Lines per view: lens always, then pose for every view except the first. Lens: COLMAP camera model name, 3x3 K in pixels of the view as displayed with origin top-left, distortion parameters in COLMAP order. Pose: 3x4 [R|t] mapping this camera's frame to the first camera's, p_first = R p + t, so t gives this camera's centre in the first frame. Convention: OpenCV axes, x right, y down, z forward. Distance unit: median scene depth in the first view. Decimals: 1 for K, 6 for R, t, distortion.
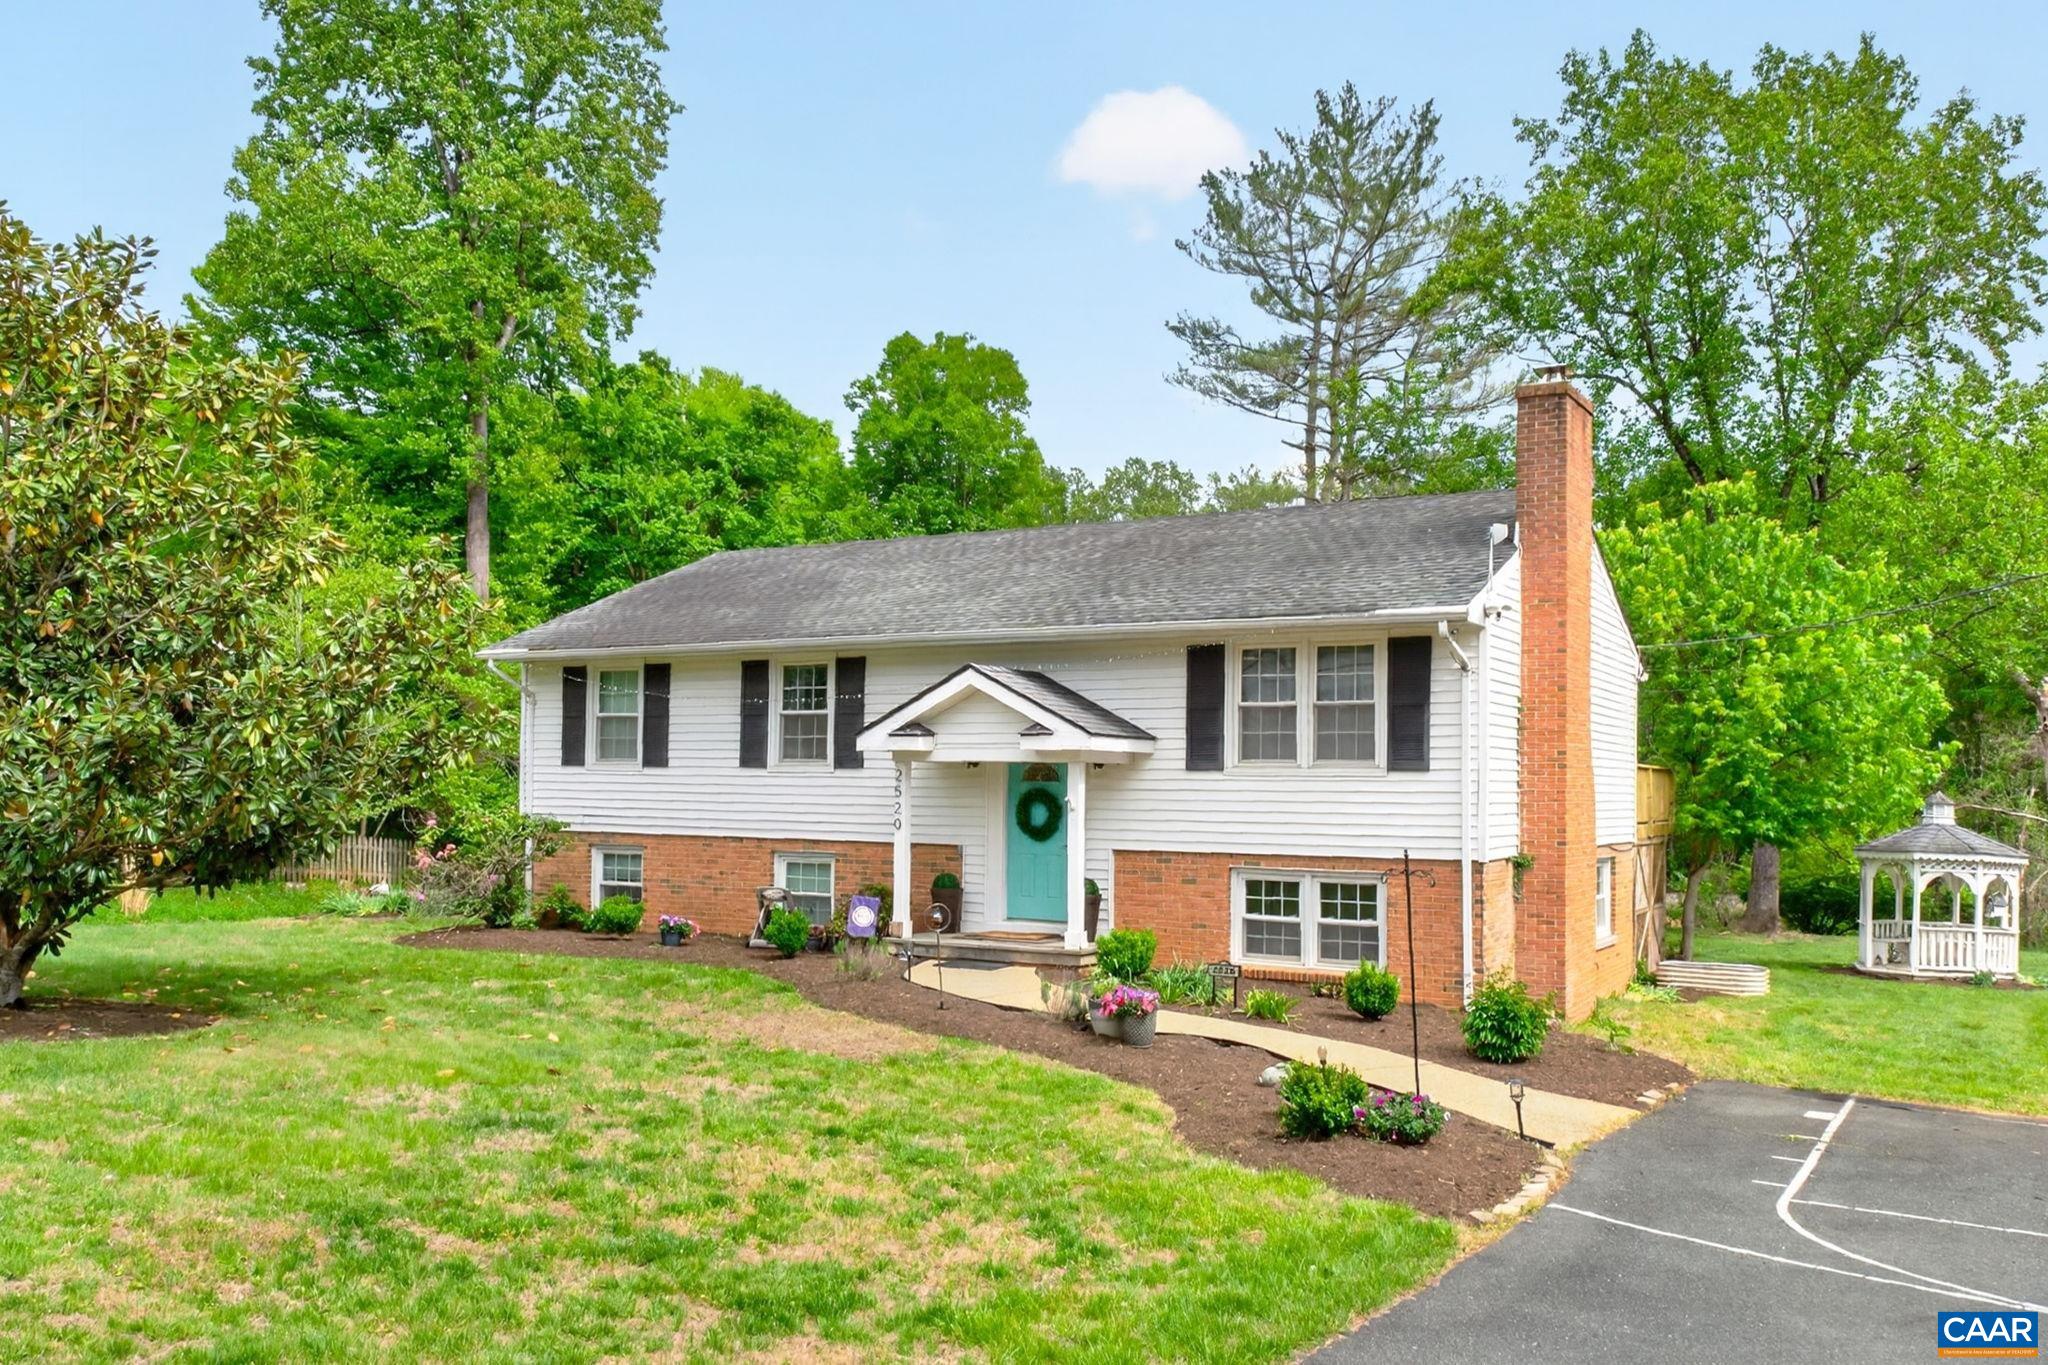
lens RADIAL K [[1591.7, 0, 1101.9], [0, 1591.7, 740.7], [0, 0, 1]] dist [0.023801, -0.004929]
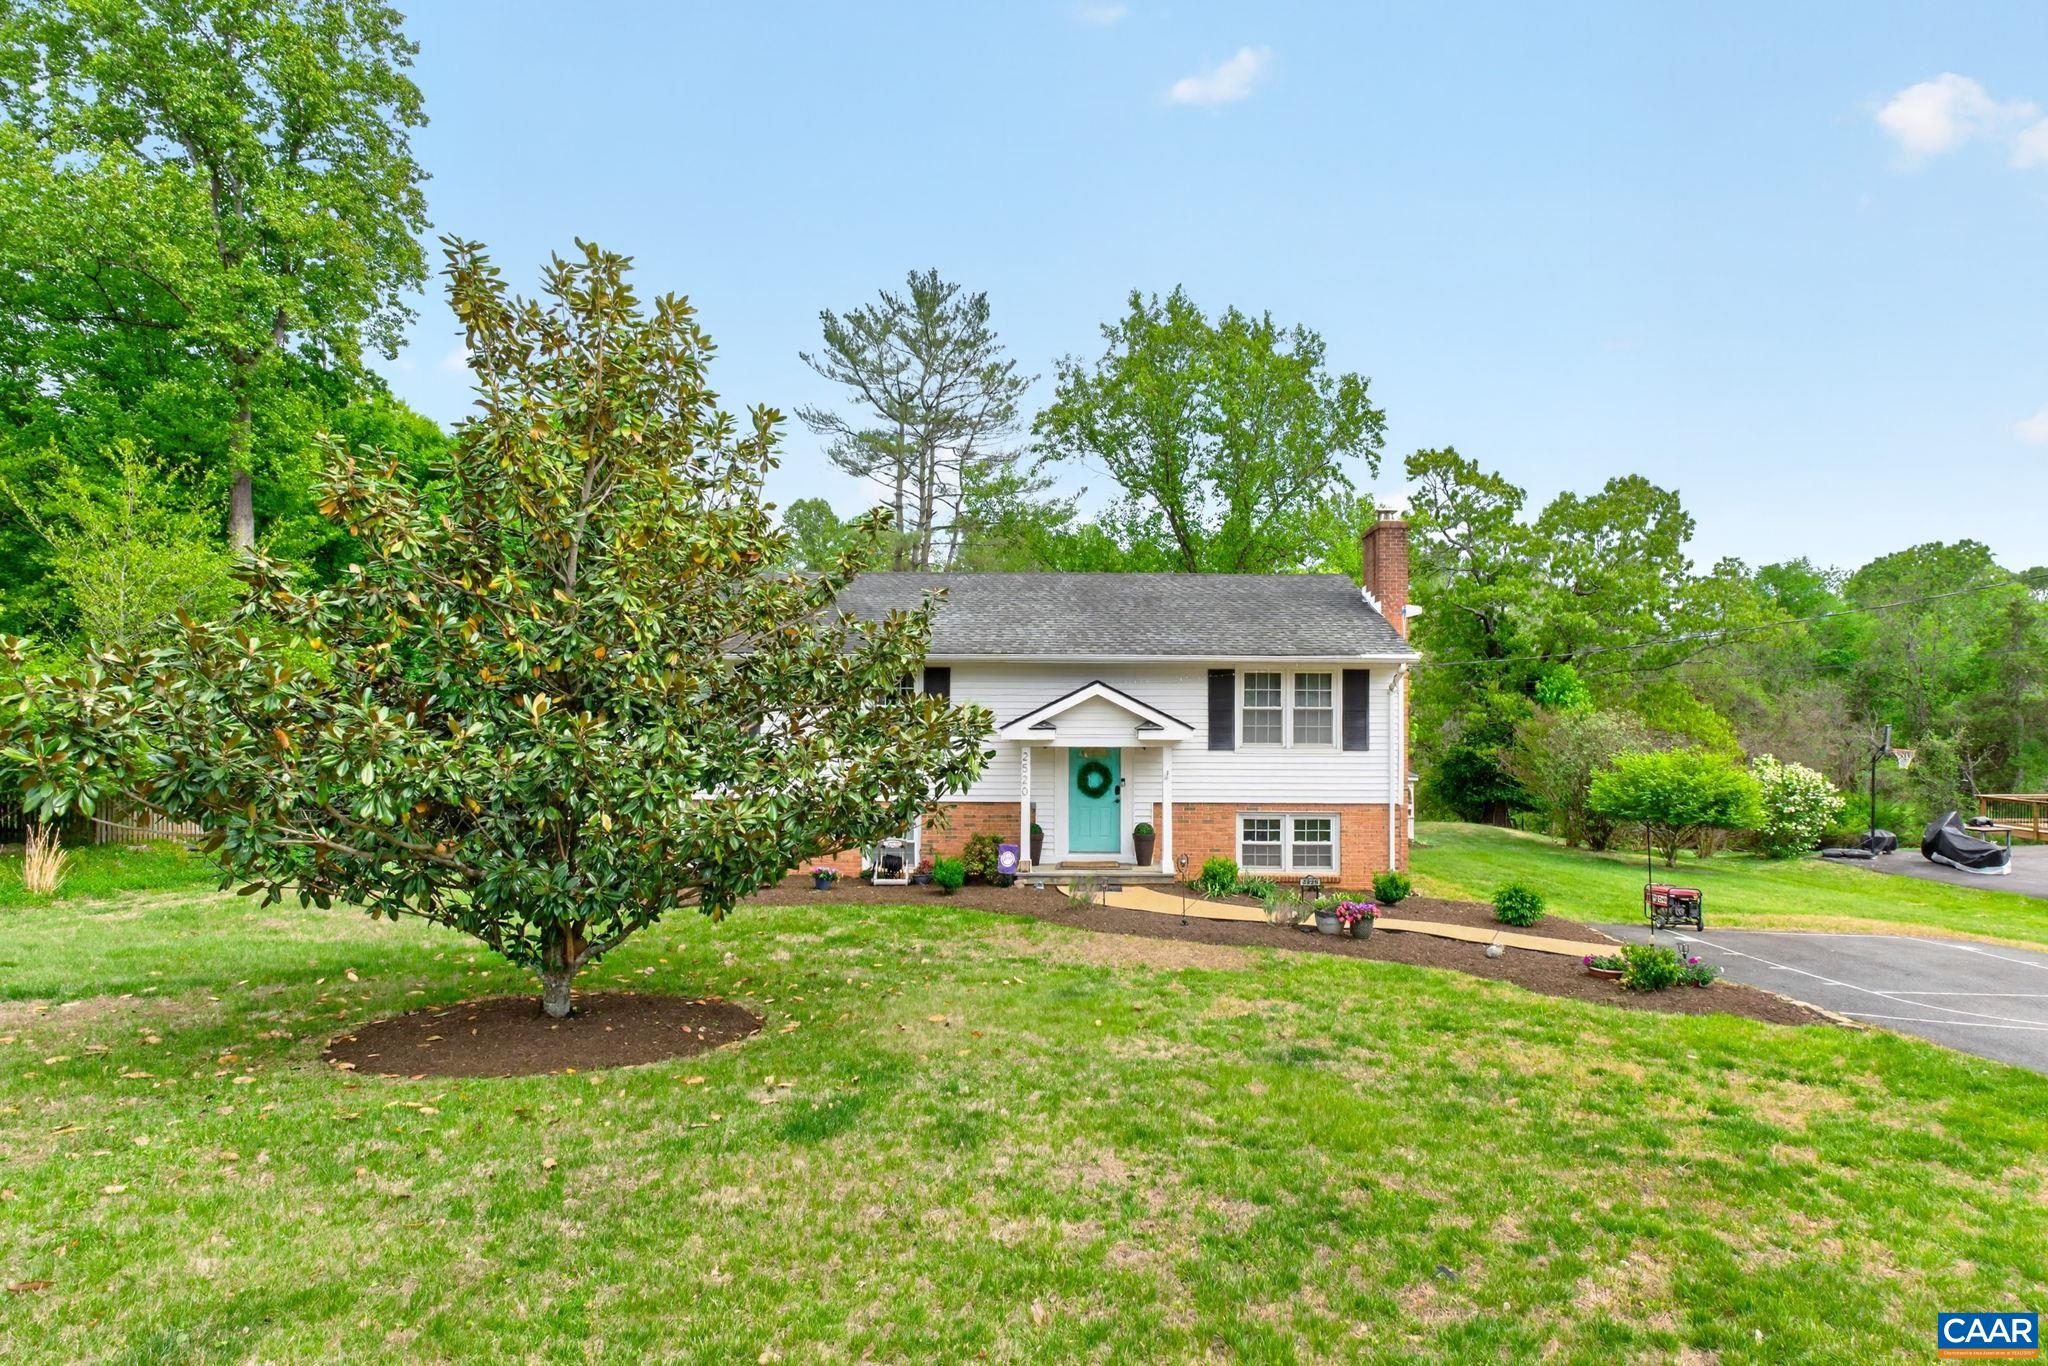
lens RADIAL K [[1024.0, 0, 1082.5], [0, 1024.0, 697.2], [0, 0, 1]] dist [0.012640, -0.000569]
pose [[0.875295, 0.004335, 0.483570, -0.454591], [-0.010421, 0.999897, 0.009900, -0.034953], [-0.483477, -0.013705, 0.875250, 0.163942]]
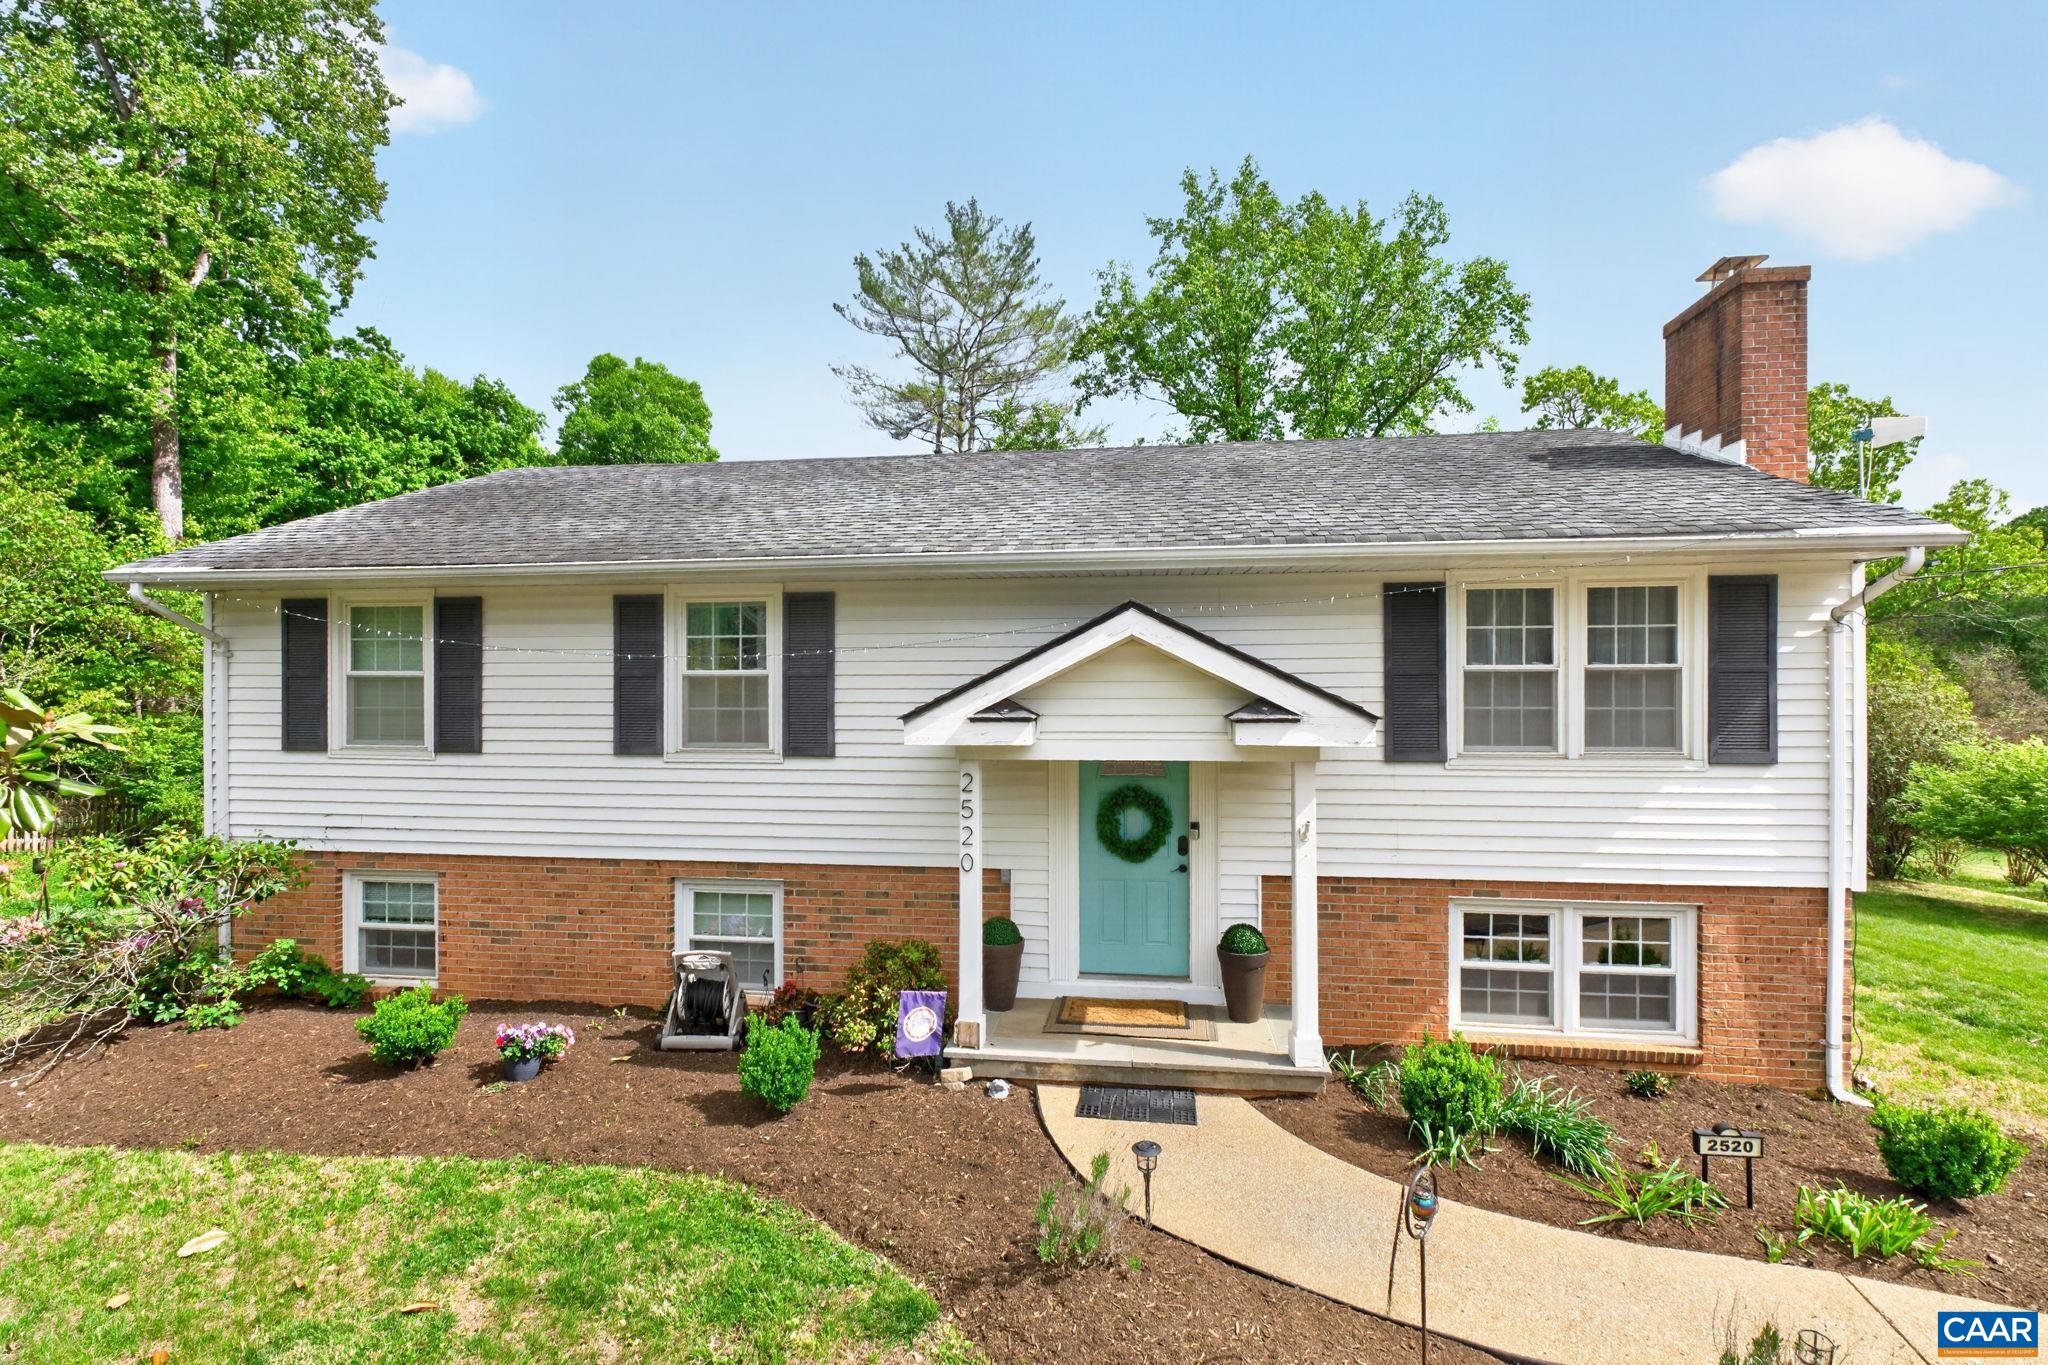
lens RADIAL K [[890.2, 0, 1028.1], [0, 890.2, 692.7], [0, 0, 1]] dist [0.007087, -0.001183]
pose [[0.932302, -0.012342, 0.361469, -0.200016], [0.000997, 0.999501, 0.031558, -0.020792], [-0.361678, -0.029061, 0.931850, 0.590768]]
